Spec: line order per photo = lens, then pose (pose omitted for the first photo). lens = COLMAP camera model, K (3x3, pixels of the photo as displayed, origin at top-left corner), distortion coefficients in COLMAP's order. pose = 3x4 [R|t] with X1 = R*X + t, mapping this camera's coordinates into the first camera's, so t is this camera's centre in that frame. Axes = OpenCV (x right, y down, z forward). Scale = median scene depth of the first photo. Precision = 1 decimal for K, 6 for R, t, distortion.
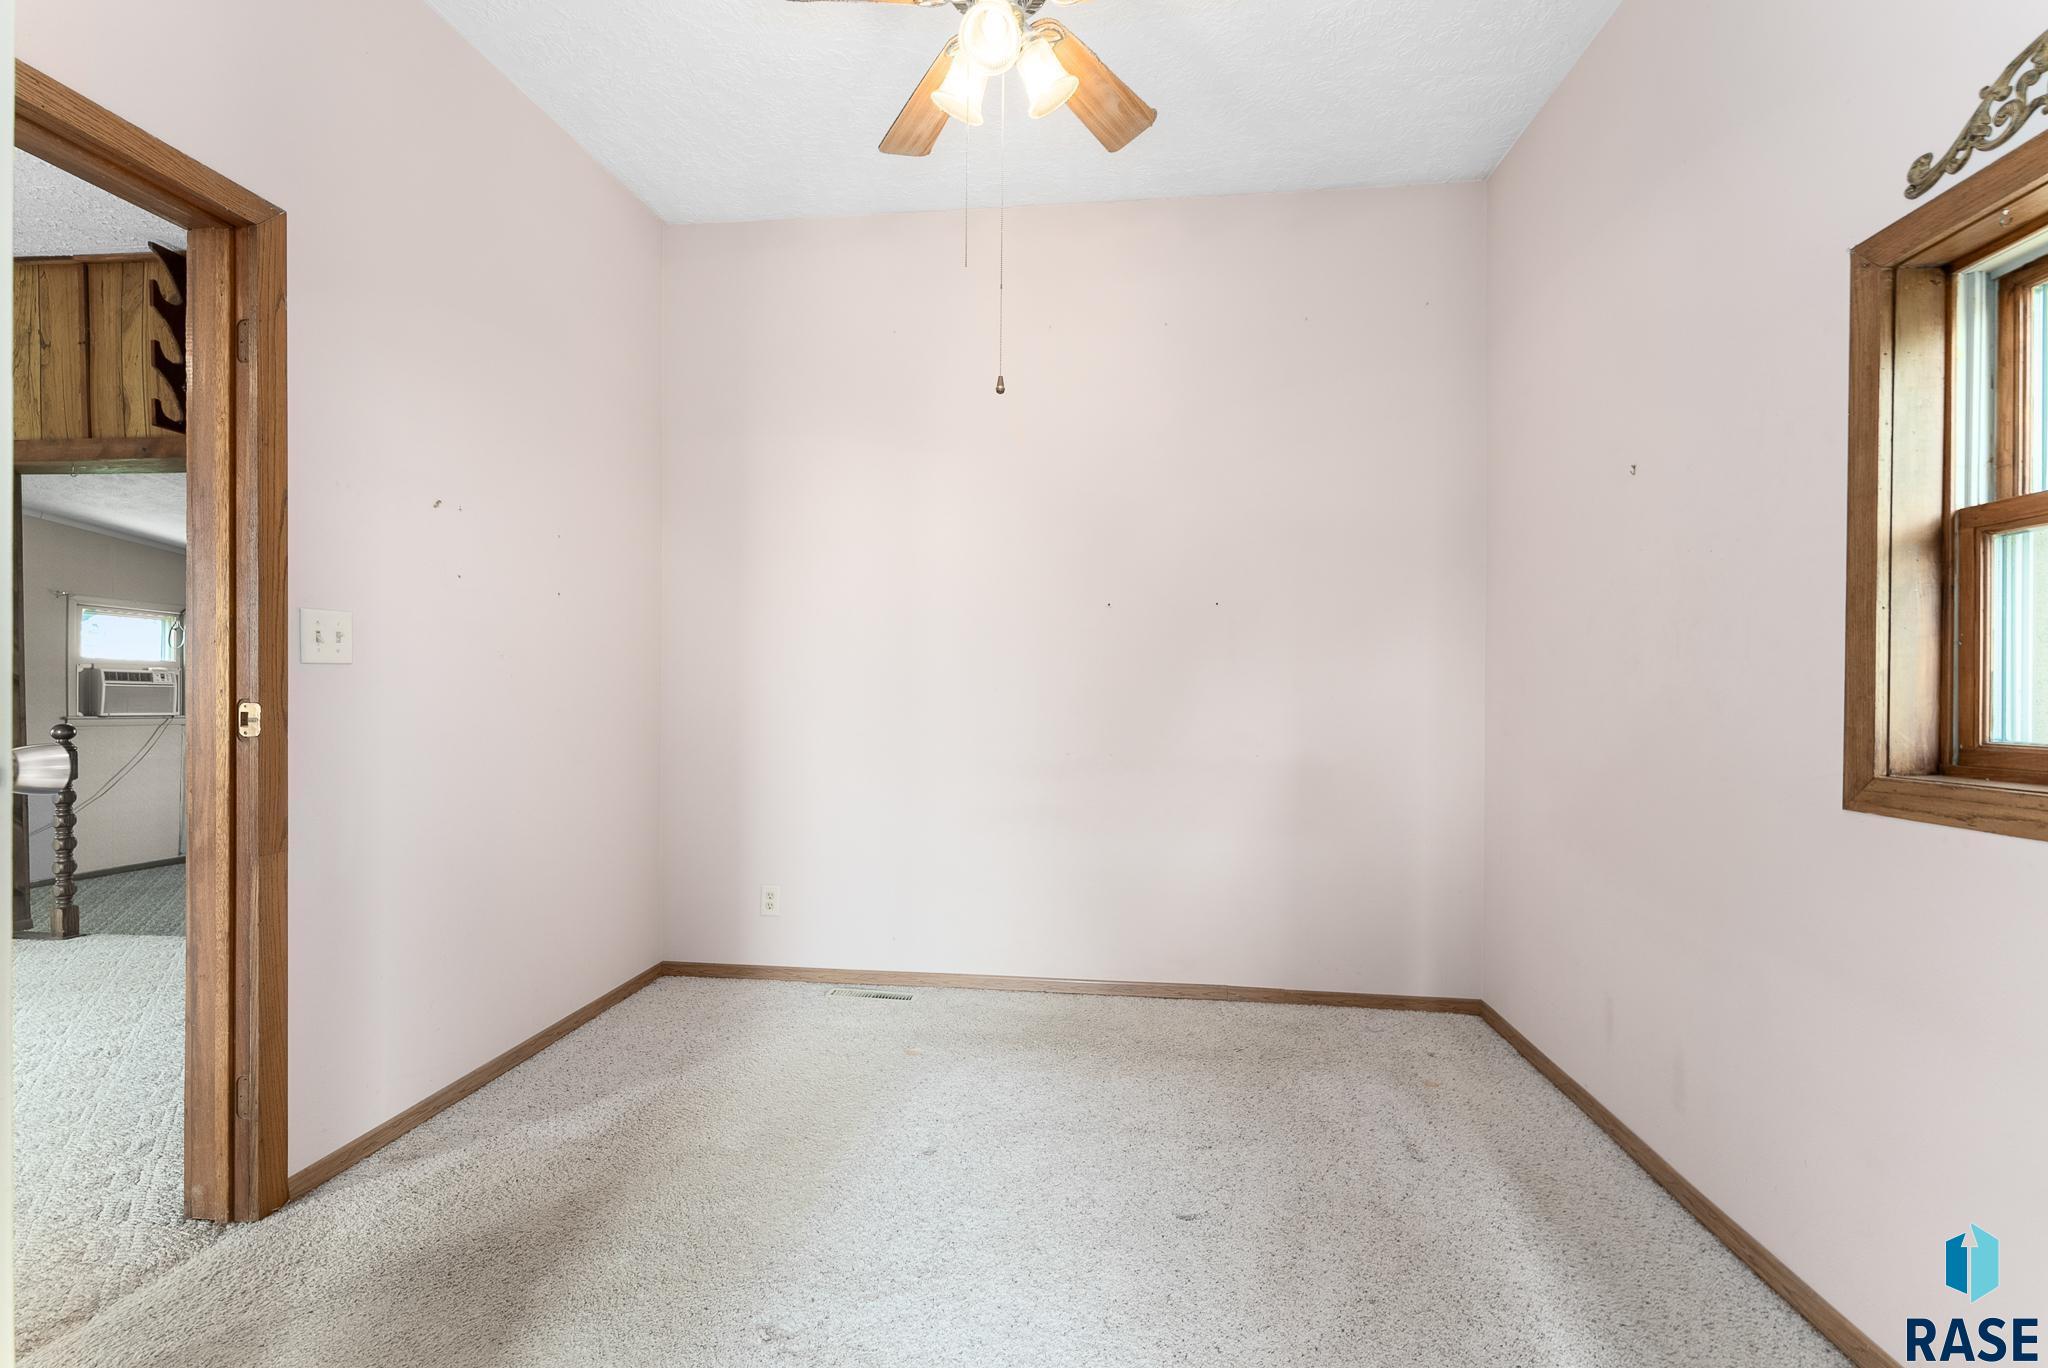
lens RADIAL K [[840.4, 0, 1040.3], [0, 840.4, 688.1], [0, 0, 1]] dist [0.001681, 0.000077]
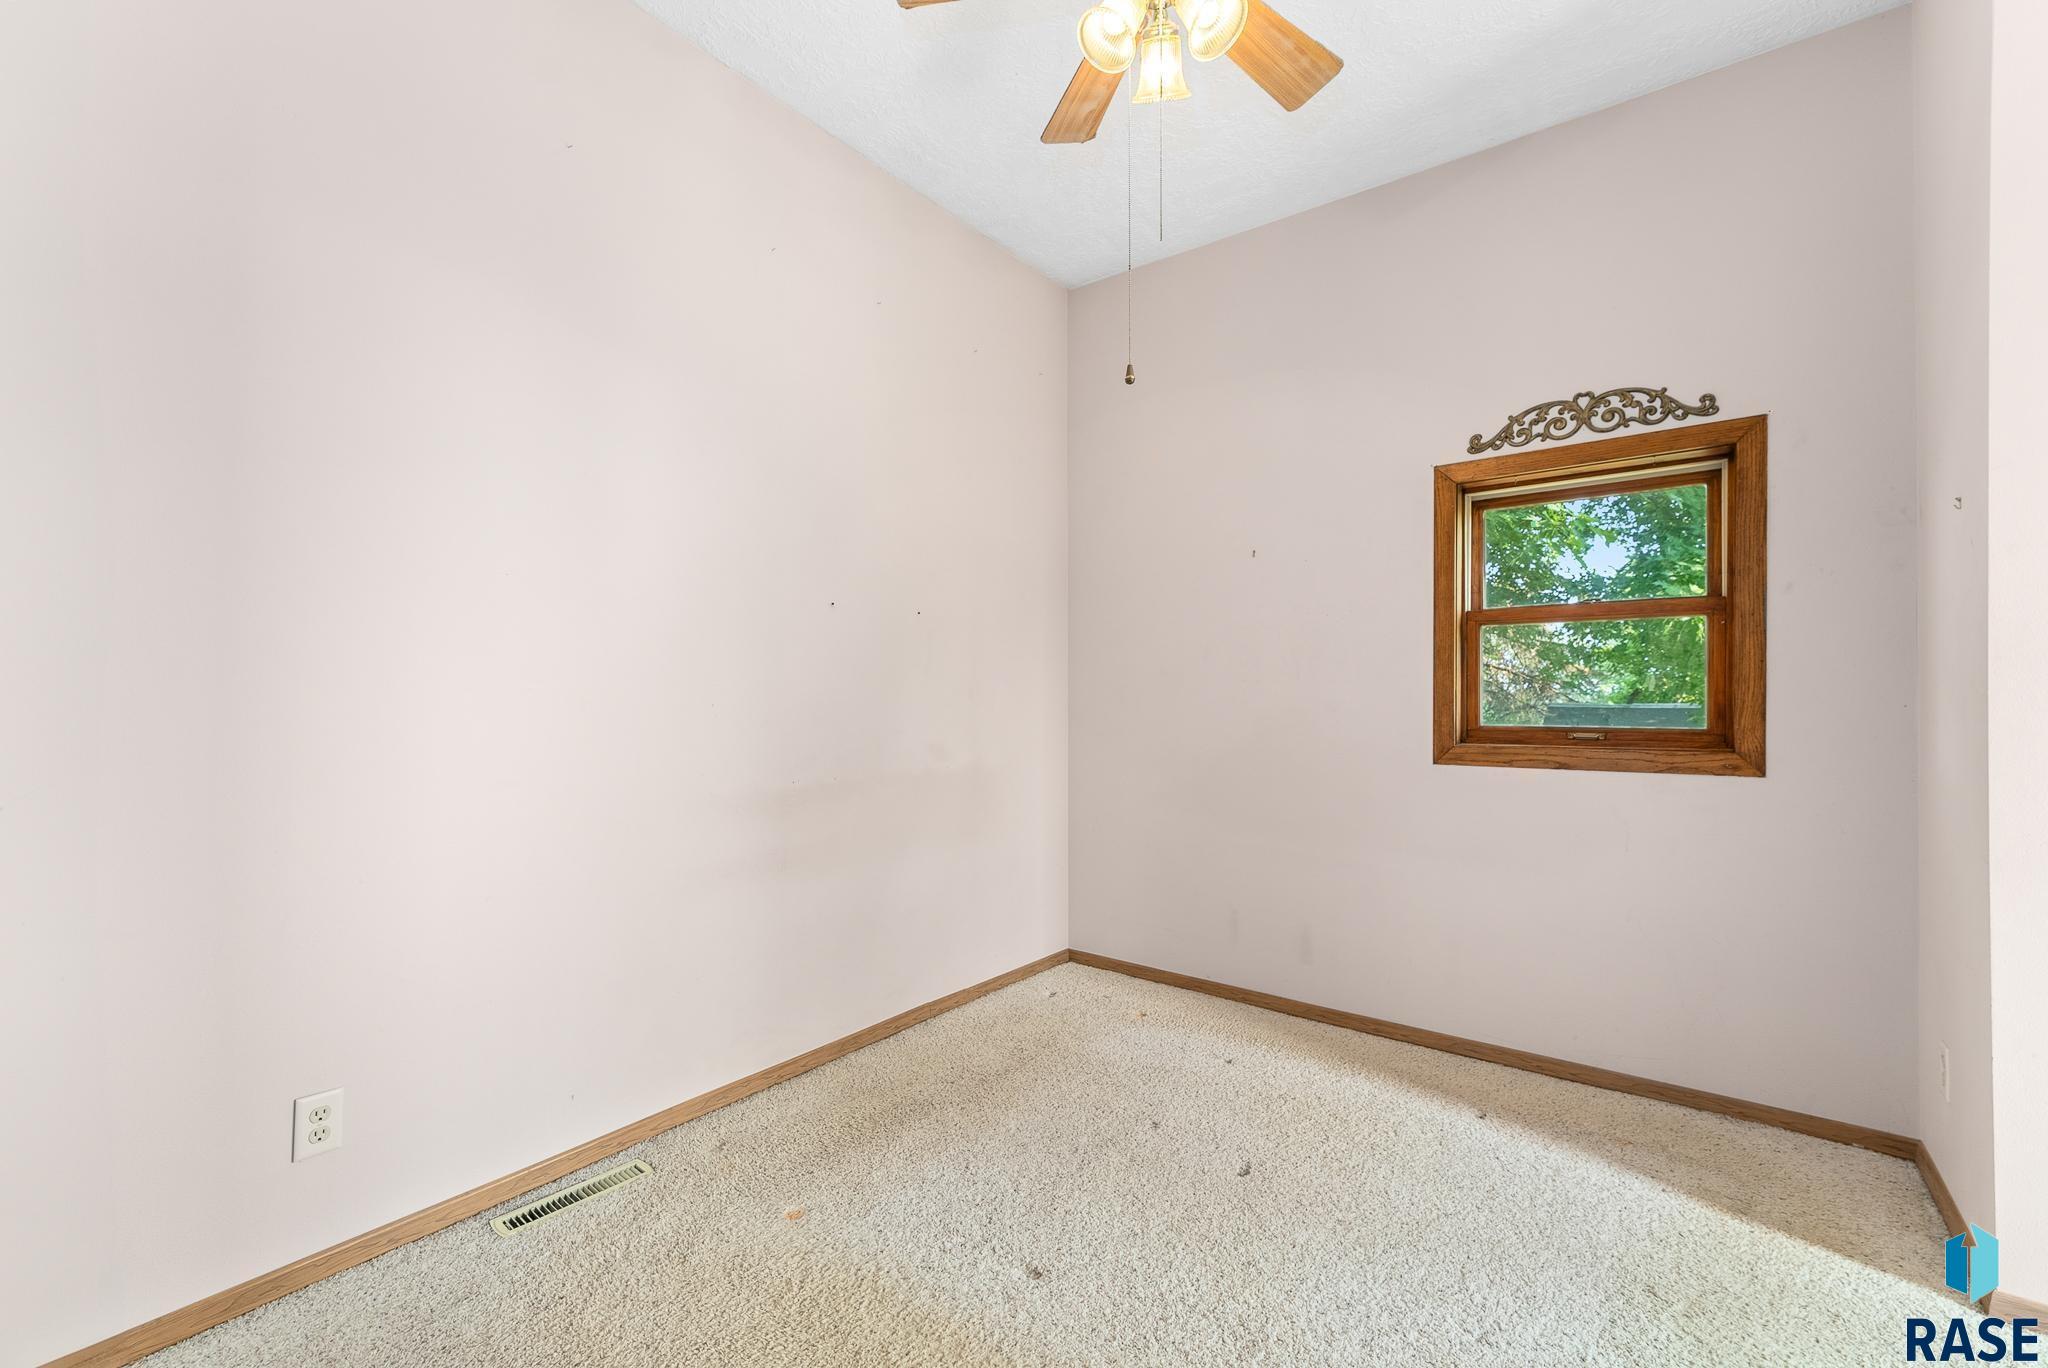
lens RADIAL K [[840.4, 0, 1035.0], [0, 840.4, 694.1], [0, 0, 1]] dist [0.001681, 0.000077]
pose [[0.530212, -0.003067, 0.847860, -1.105632], [0.001872, 0.999995, 0.002447, -0.019144], [-0.847863, 0.000290, 0.530215, 0.758716]]
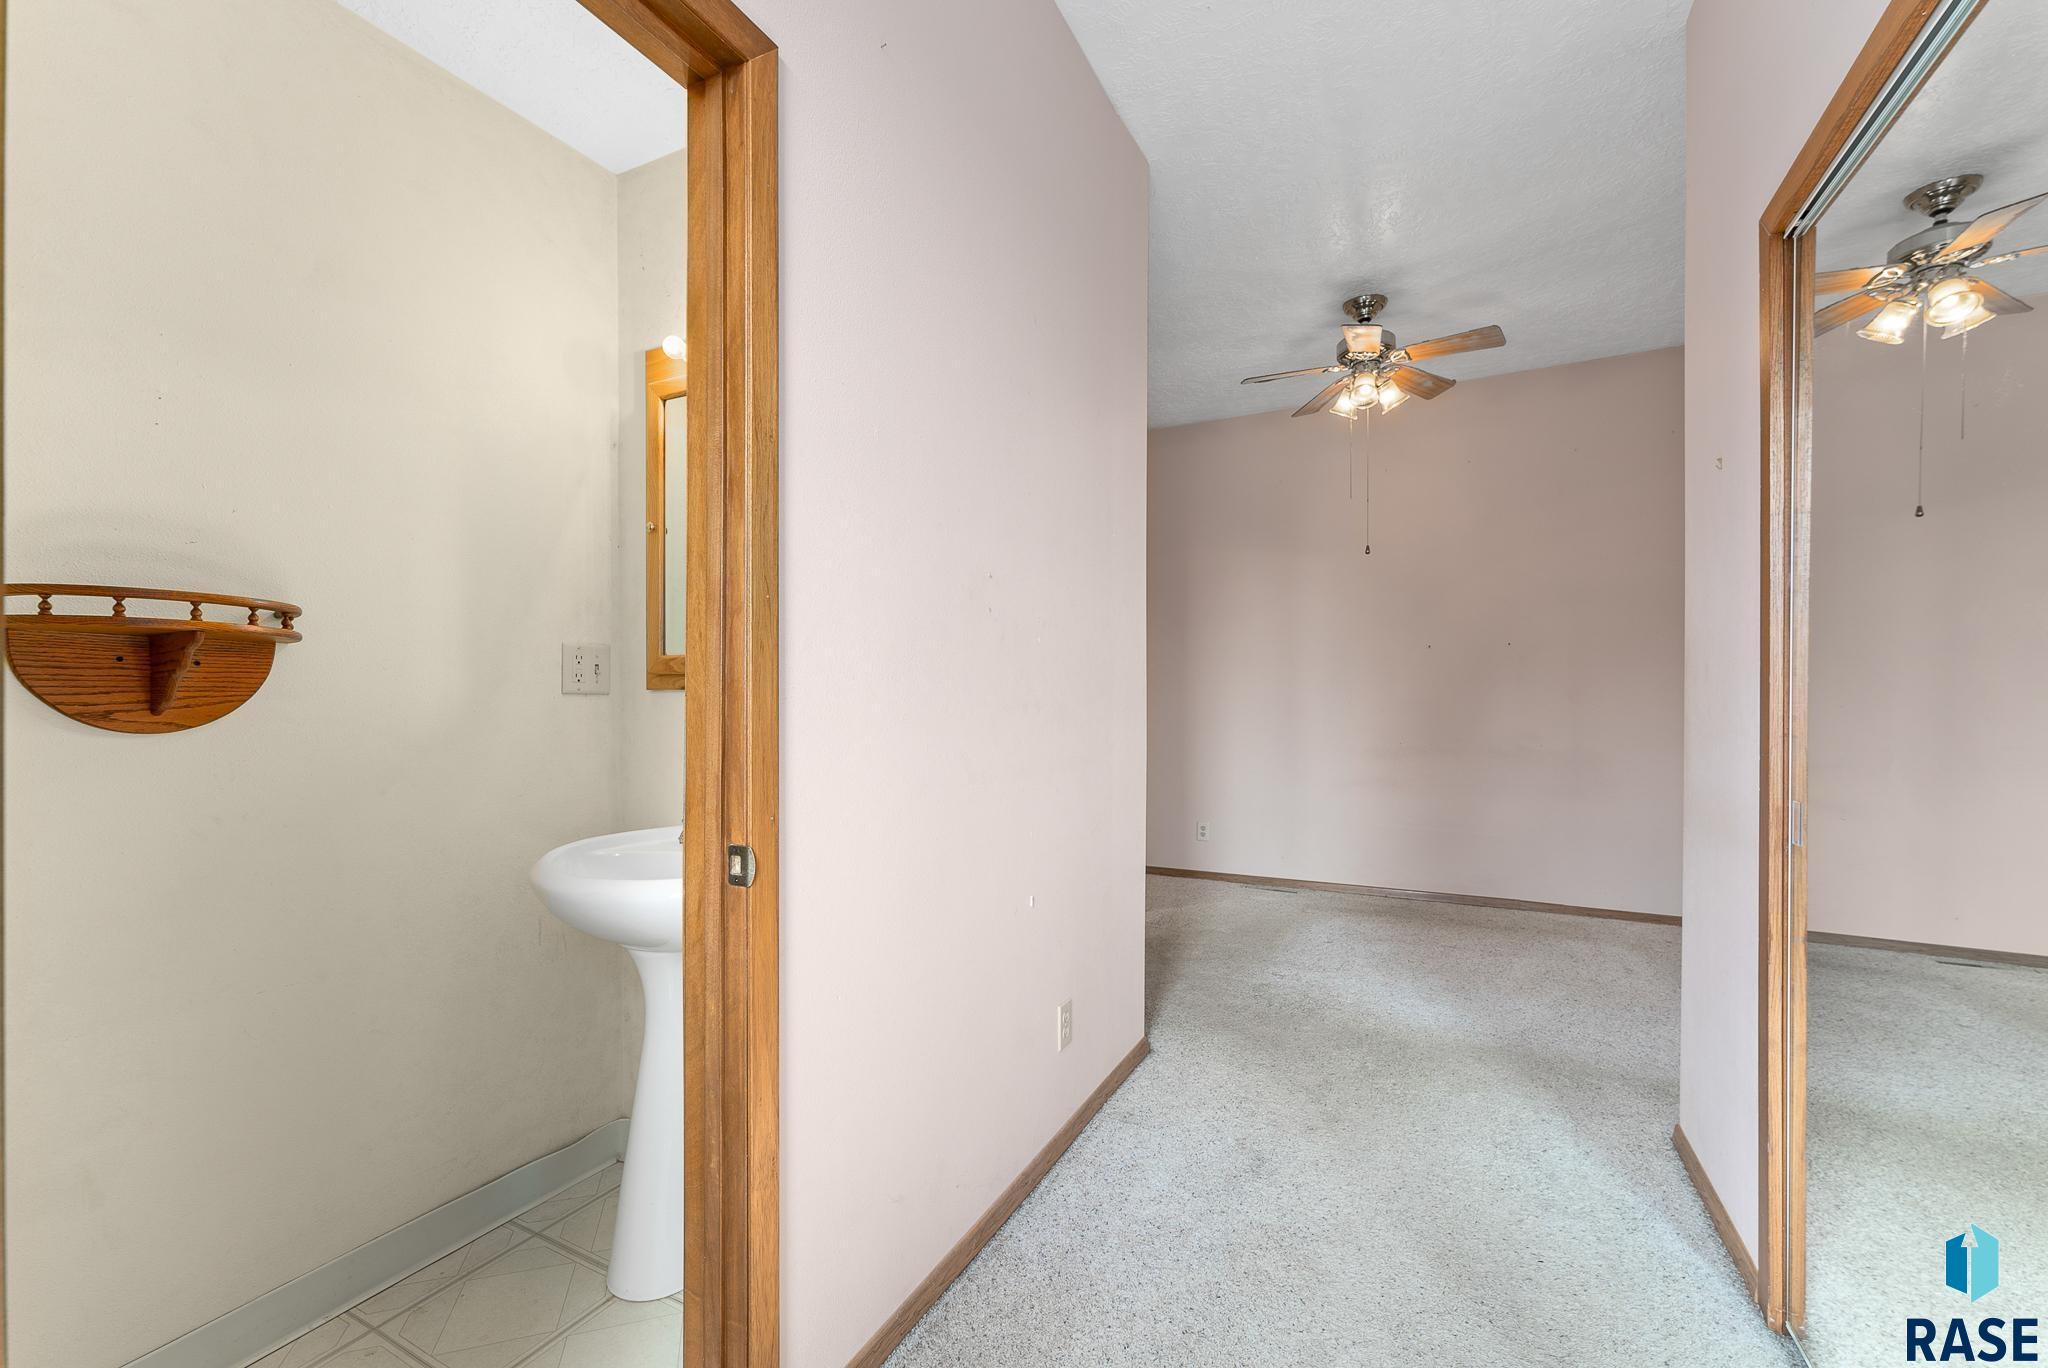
lens RADIAL K [[840.4, 0, 1019.5], [0, 840.4, 695.1], [0, 0, 1]] dist [0.001681, 0.000077]
pose [[0.932317, -0.008495, -0.361542, -0.122514], [0.007835, 0.999964, -0.003290, -0.021260], [0.361557, 0.000235, 0.932350, -1.411385]]
